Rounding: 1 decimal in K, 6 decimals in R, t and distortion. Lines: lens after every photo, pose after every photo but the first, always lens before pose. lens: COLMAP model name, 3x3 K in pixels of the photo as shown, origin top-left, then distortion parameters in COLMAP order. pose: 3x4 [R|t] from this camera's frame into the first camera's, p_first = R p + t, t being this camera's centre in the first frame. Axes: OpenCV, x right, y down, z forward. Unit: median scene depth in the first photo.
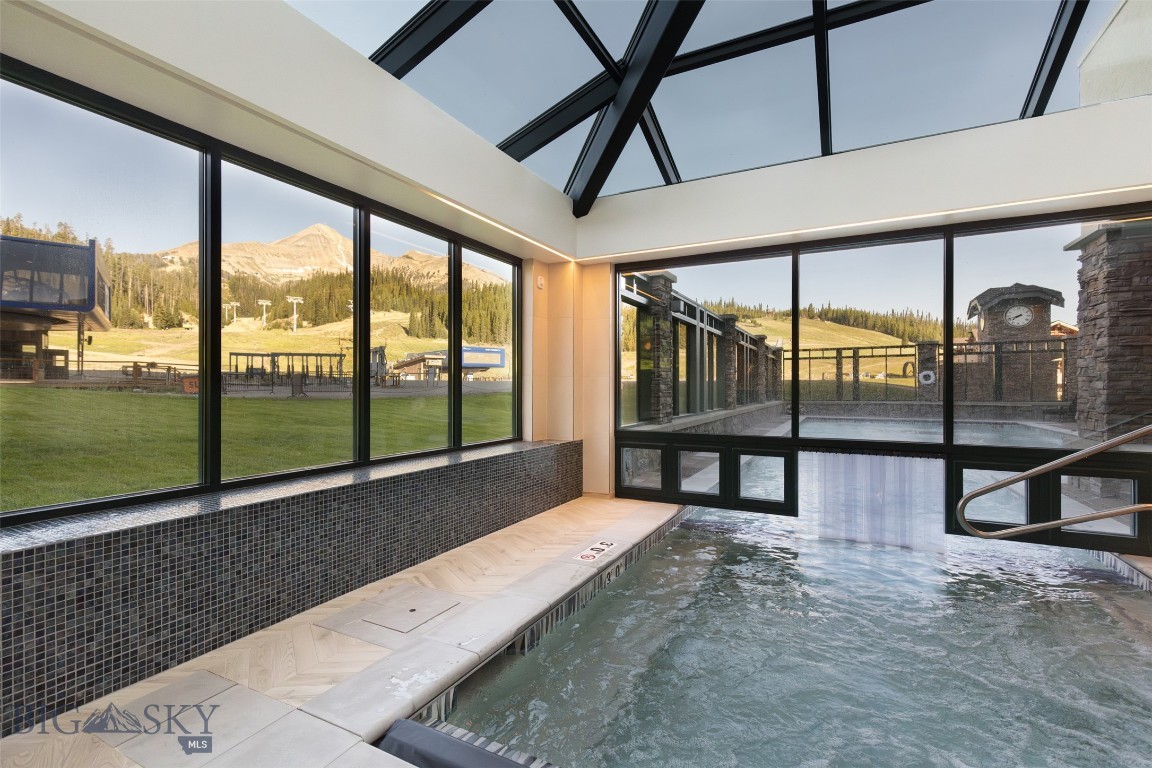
lens RADIAL K [[529.7, 0, 516.2], [0, 529.7, 412.2], [0, 0, 1]] dist [0.005085, -0.000210]
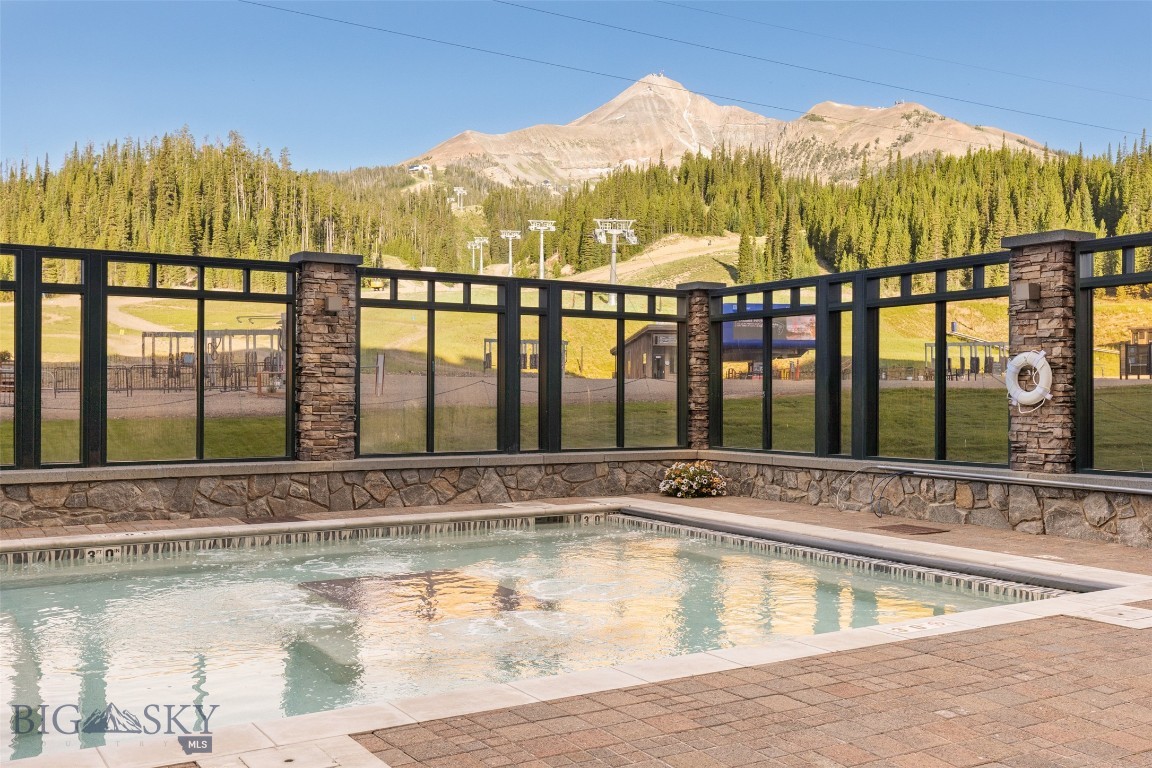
lens RADIAL K [[1101.2, 0, 585.6], [0, 1101.2, 393.7], [0, 0, 1]] dist [0.006517, 0.000000]
pose [[0.869880, 0.004103, -0.493246, 0.127178], [-0.026139, 0.998944, -0.037788, -0.004734], [0.492570, 0.045764, 0.869069, 0.065557]]
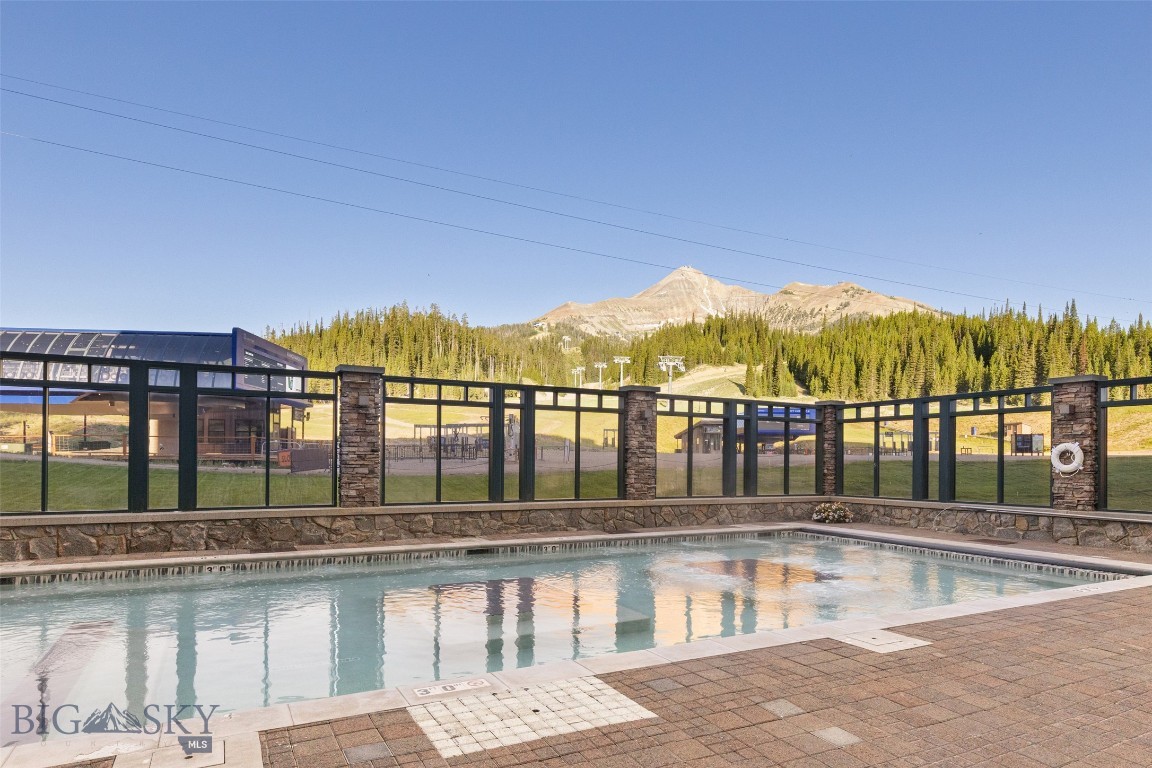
lens RADIAL K [[678.7, 0, 587.8], [0, 678.7, 457.6], [0, 0, 1]] dist [0.012271, -0.006773]
pose [[0.837902, 0.006209, -0.545785, 0.112069], [-0.034953, 0.998493, -0.042302, -0.003835], [0.544700, 0.054522, 0.836857, 0.043805]]
